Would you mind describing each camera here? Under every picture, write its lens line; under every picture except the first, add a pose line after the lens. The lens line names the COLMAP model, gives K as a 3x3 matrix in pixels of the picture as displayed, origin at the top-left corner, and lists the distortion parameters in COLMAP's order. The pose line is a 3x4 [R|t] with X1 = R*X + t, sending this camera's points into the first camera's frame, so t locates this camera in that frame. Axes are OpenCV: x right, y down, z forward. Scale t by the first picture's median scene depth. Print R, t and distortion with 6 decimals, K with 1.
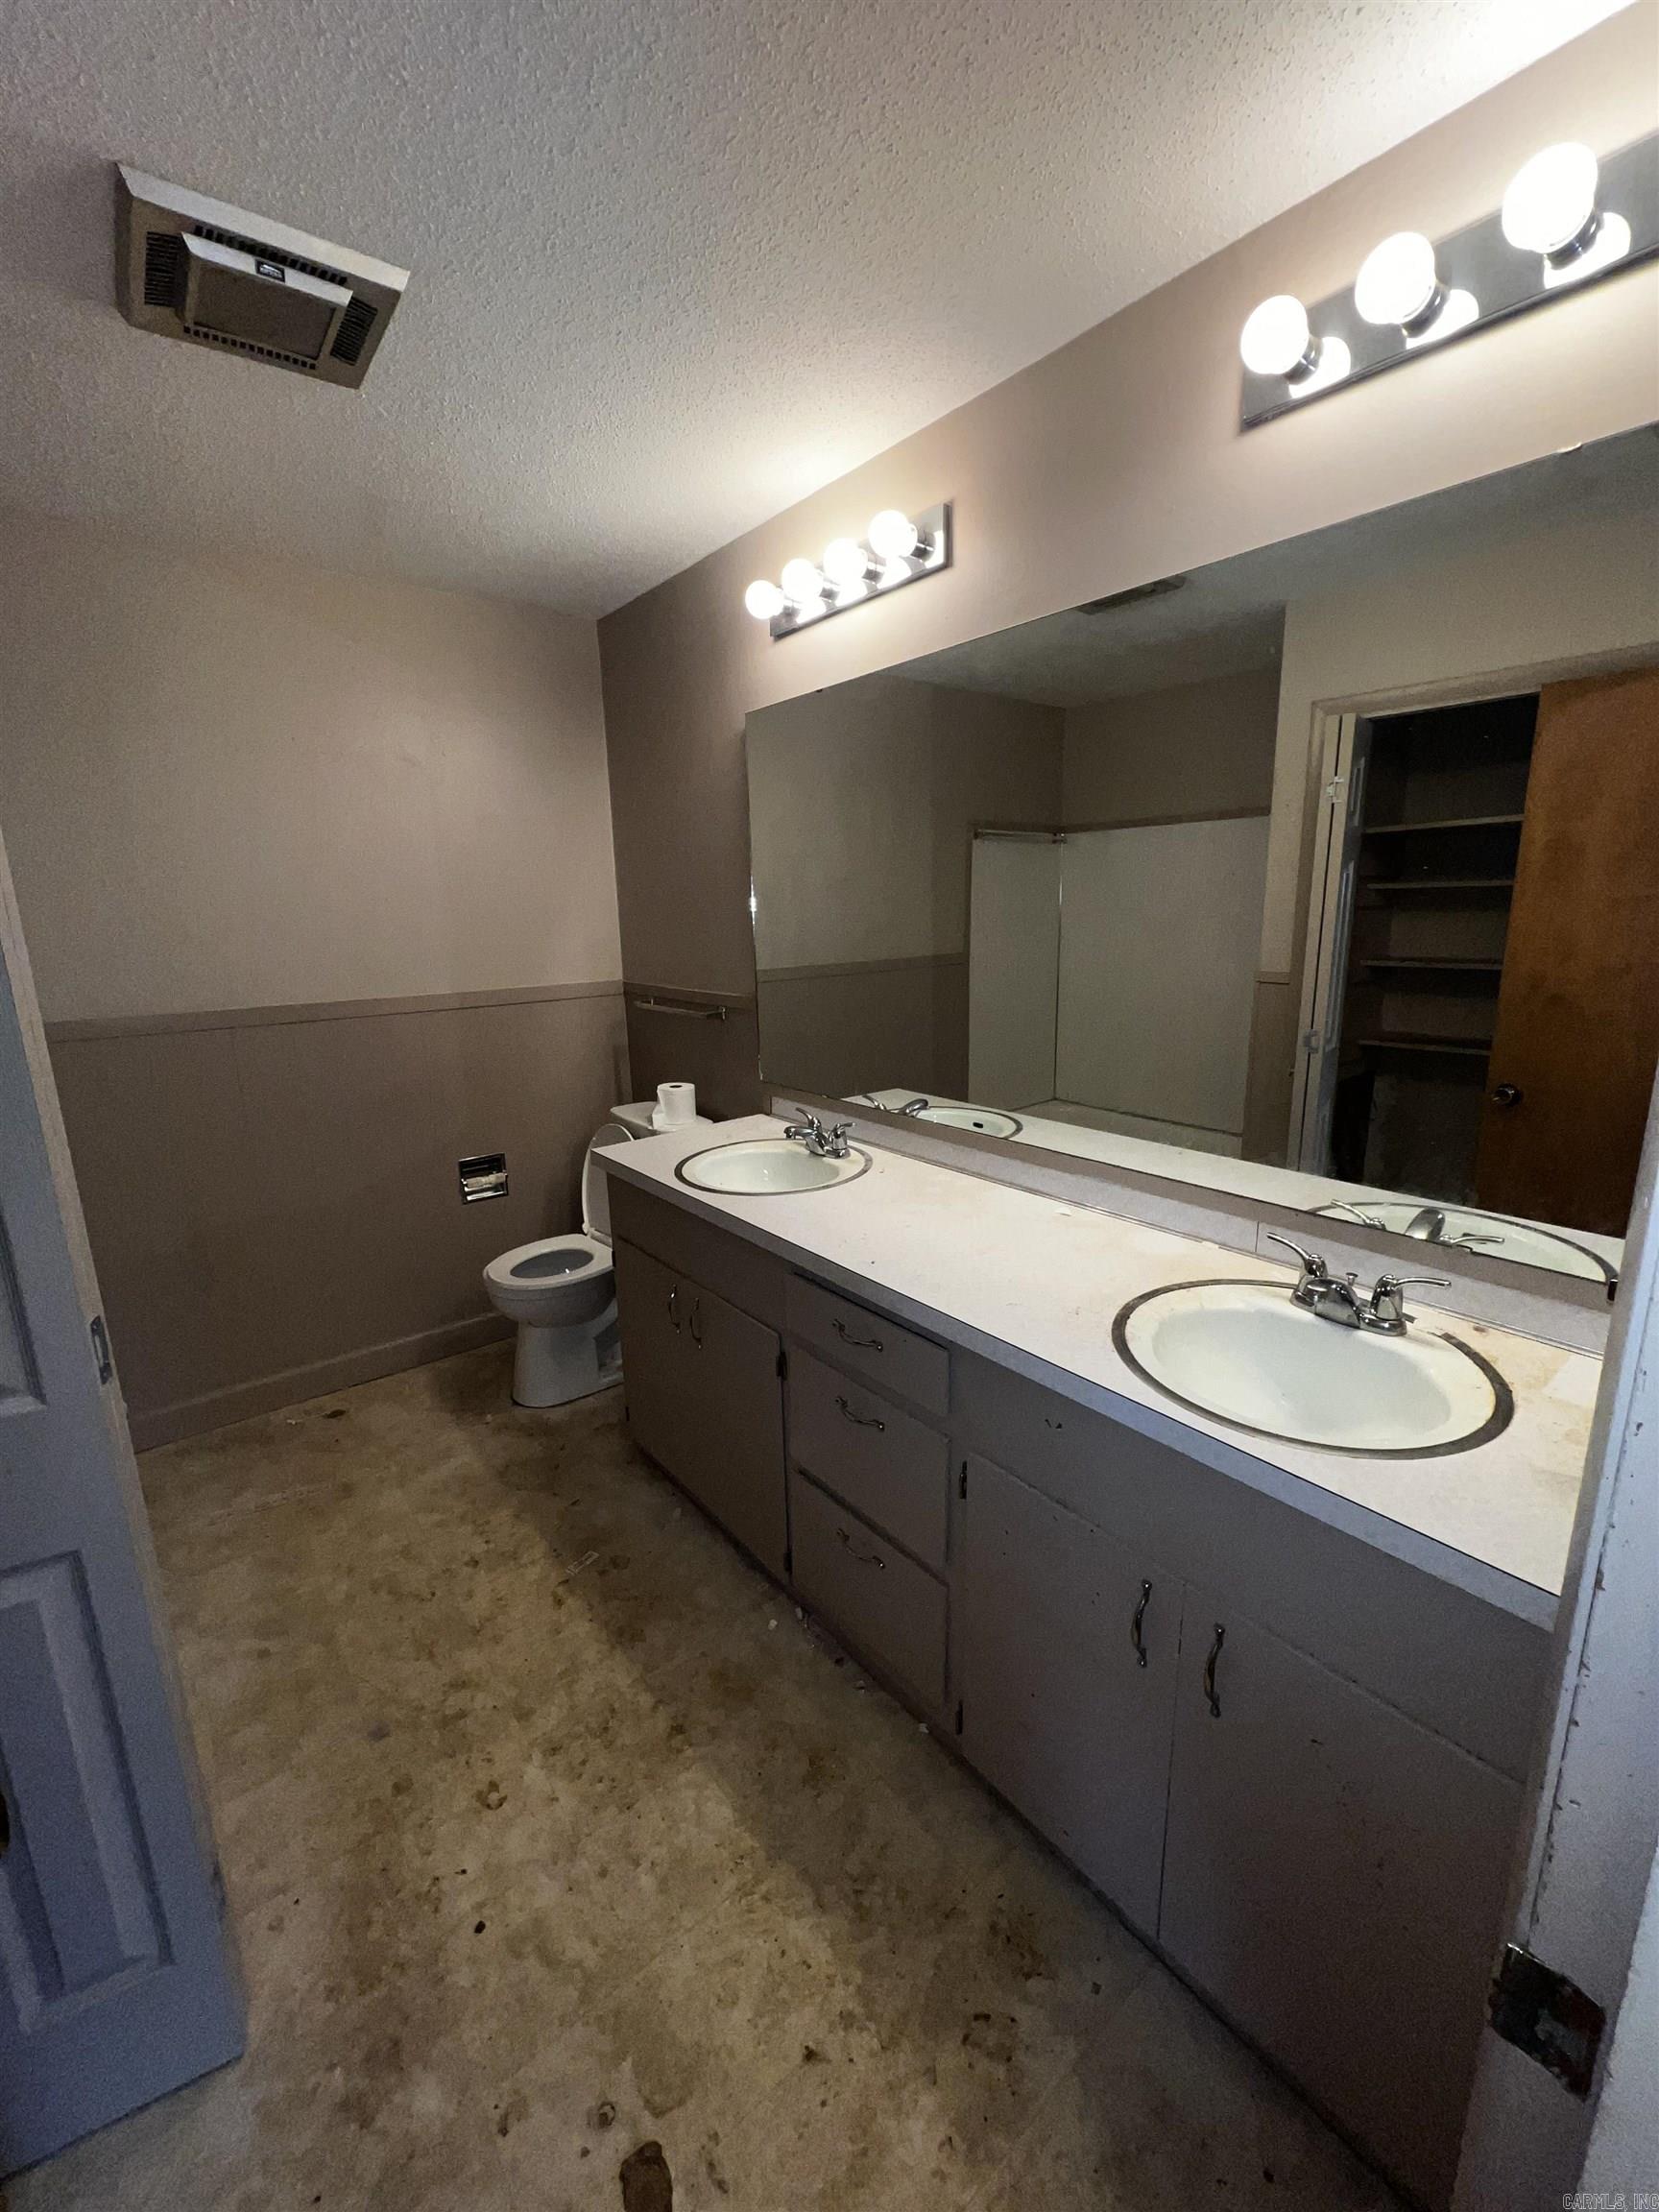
lens RADIAL K [[936.1, 0, 829.5], [0, 936.1, 1106.0], [0, 0, 1]] dist [-0.001542, 0.000098]
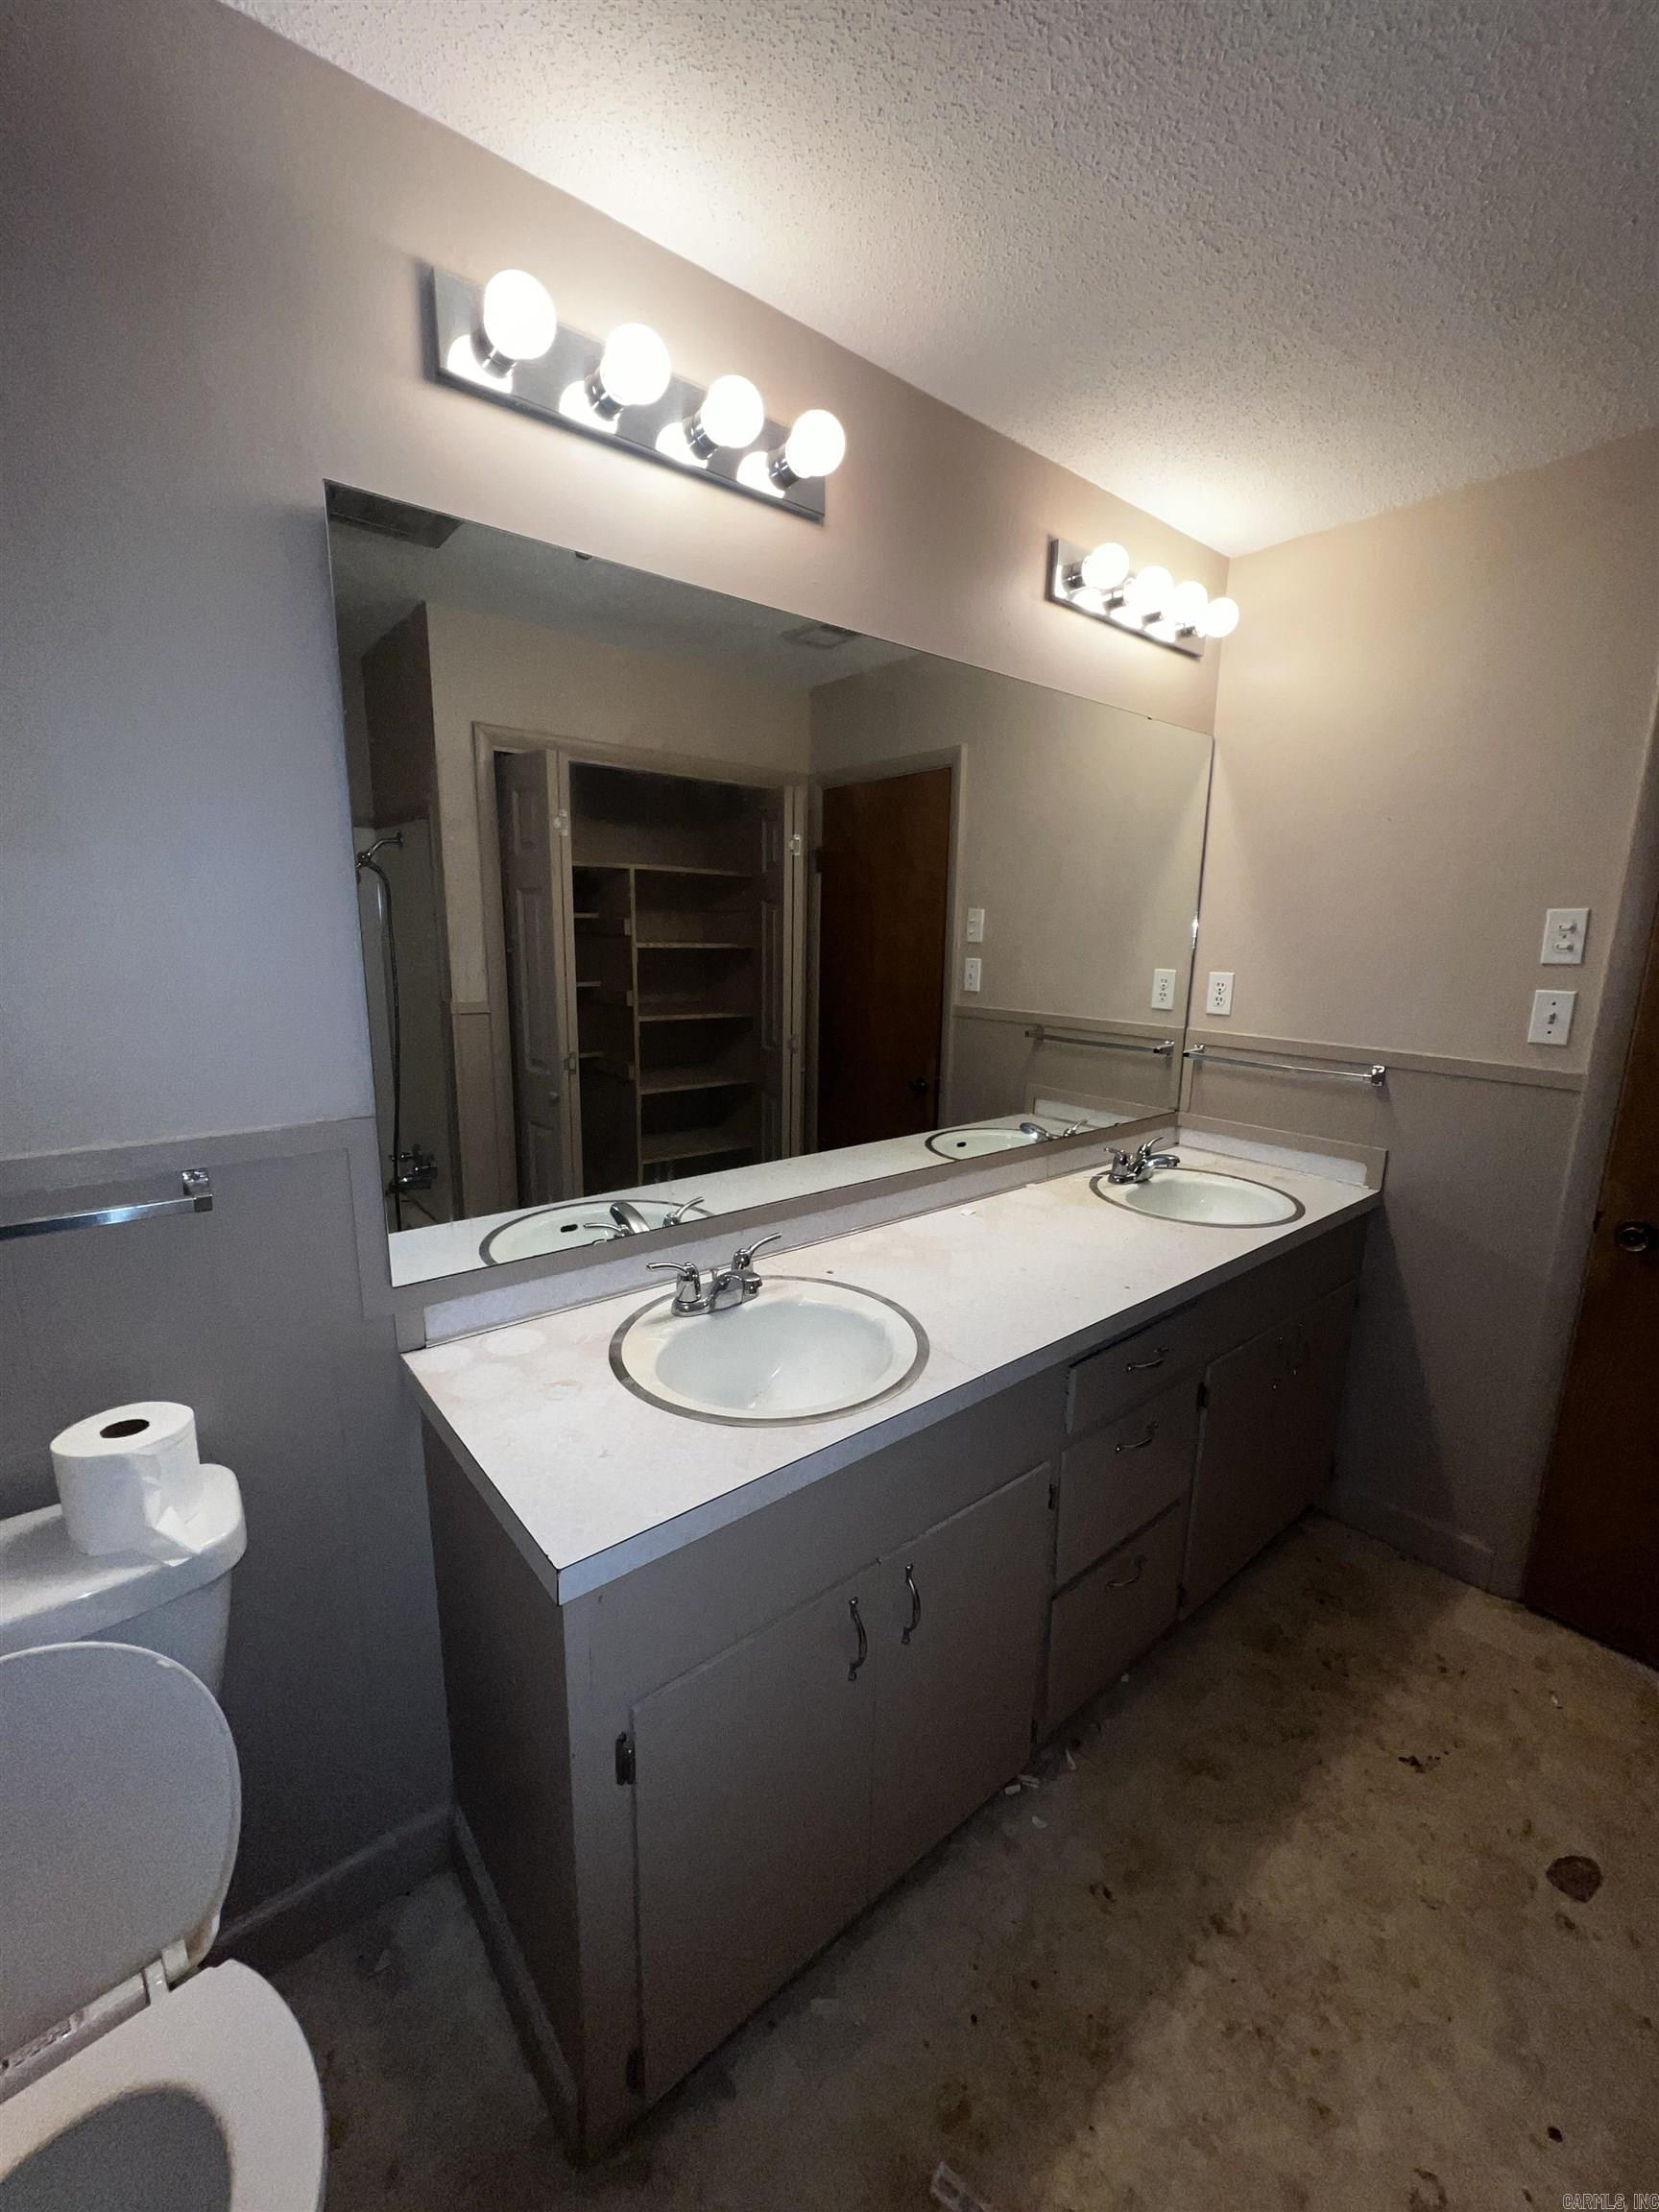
lens RADIAL K [[905.1, 0, 837.9], [0, 905.1, 1143.9], [0, 0, 1]] dist [-0.019635, 0.005766]
pose [[-0.050553, -0.204596, 0.977540, -0.768482], [0.204770, 0.955874, 0.210651, -0.219251], [-0.977504, 0.210820, -0.006427, 1.186288]]
